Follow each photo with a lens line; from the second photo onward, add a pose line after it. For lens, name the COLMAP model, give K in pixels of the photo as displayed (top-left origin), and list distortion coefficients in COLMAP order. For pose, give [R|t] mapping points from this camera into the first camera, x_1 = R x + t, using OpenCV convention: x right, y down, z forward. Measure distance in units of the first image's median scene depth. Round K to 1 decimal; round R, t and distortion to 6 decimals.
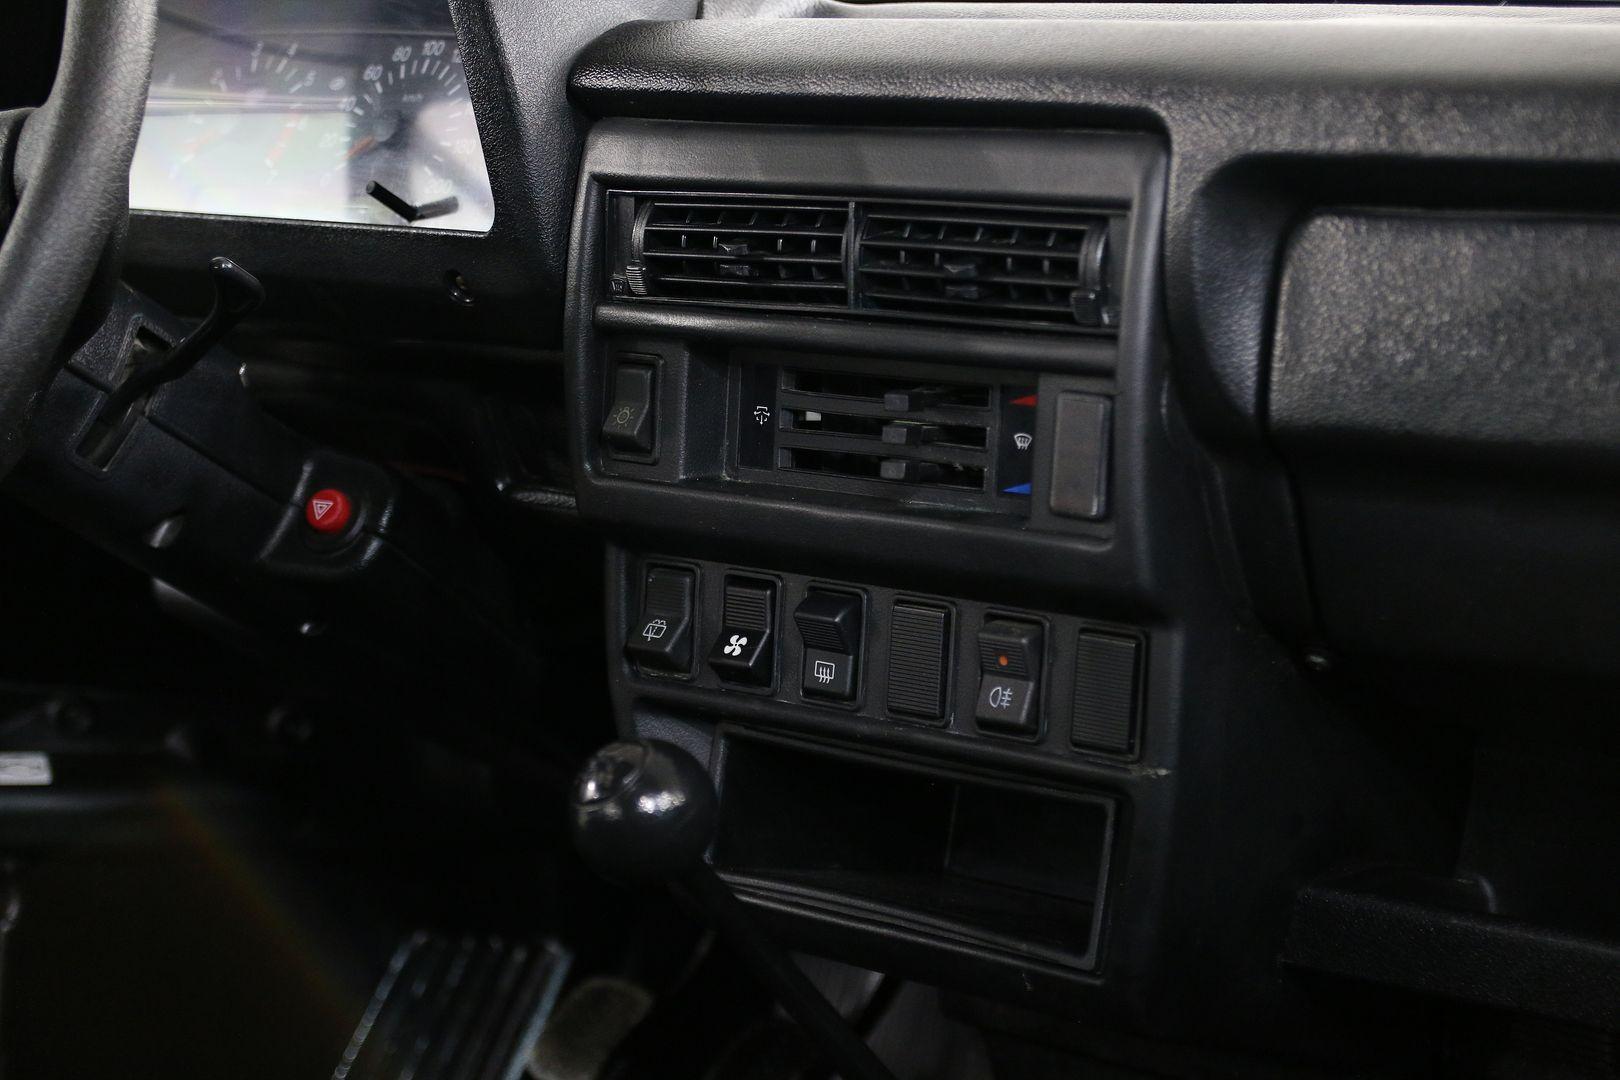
lens RADIAL K [[3644.5, 0, 810.0], [0, 3644.5, 540.0], [0, 0, 1]] dist [0.151969, 0.156327]
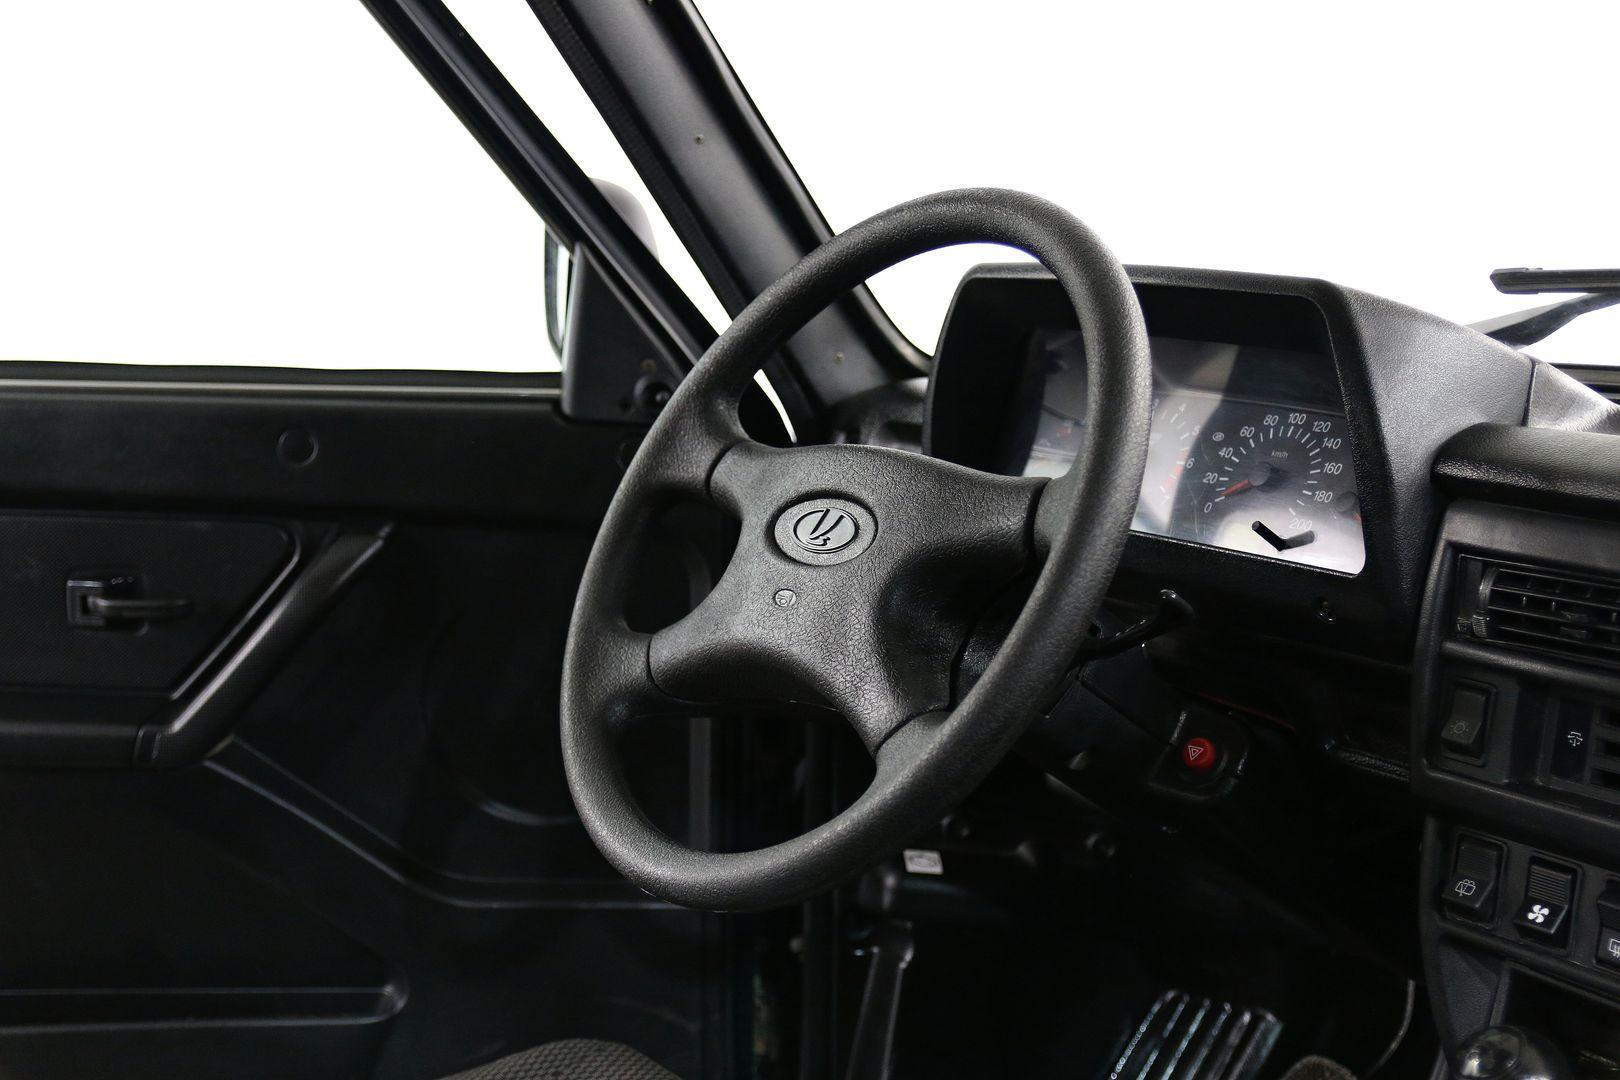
lens RADIAL K [[2167.7, 0, 810.0], [0, 2167.7, 540.0], [0, 0, 1]] dist [0.046214, 0.005496]
pose [[0.976974, 0.075832, -0.199426, -0.127916], [-0.077804, 0.996967, -0.002058, -0.081209], [0.198665, 0.017527, 0.979911, 0.186575]]
